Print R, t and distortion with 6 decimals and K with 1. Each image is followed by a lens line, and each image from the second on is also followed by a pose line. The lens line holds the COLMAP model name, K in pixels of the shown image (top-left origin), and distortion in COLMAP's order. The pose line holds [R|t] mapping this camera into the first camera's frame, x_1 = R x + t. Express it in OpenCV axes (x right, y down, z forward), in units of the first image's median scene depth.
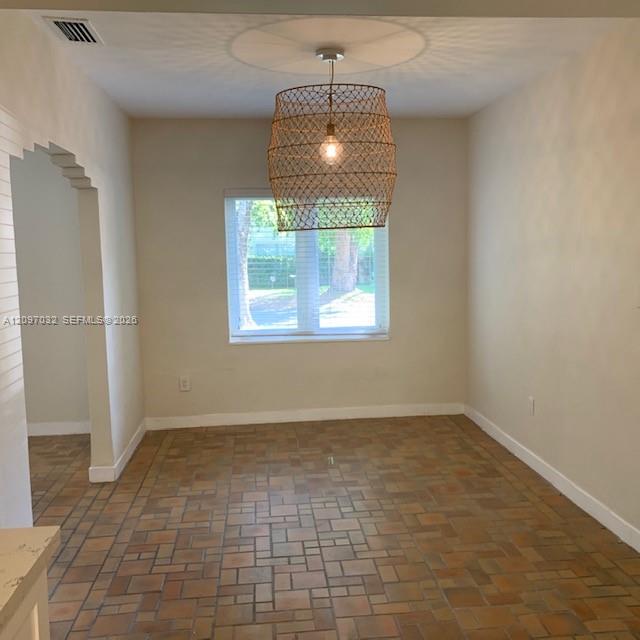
lens RADIAL K [[661.7, 0, 329.2], [0, 661.7, 305.4], [0, 0, 1]] dist [0.044932, -0.106524]
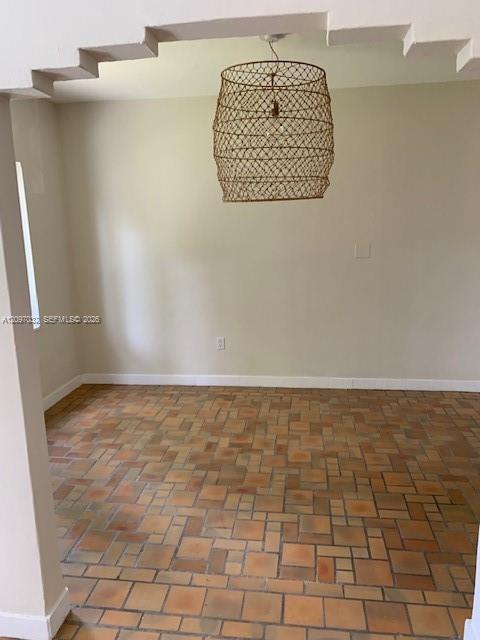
lens RADIAL K [[507.9, 0, 240.0], [0, 507.9, 320.0], [0, 0, 1]] dist [0.032811, -0.000545]
pose [[0.250183, -0.181555, 0.951024, -0.739371], [0.117469, 0.980697, 0.156317, -0.055498], [-0.961046, 0.072608, 0.266680, 0.761374]]
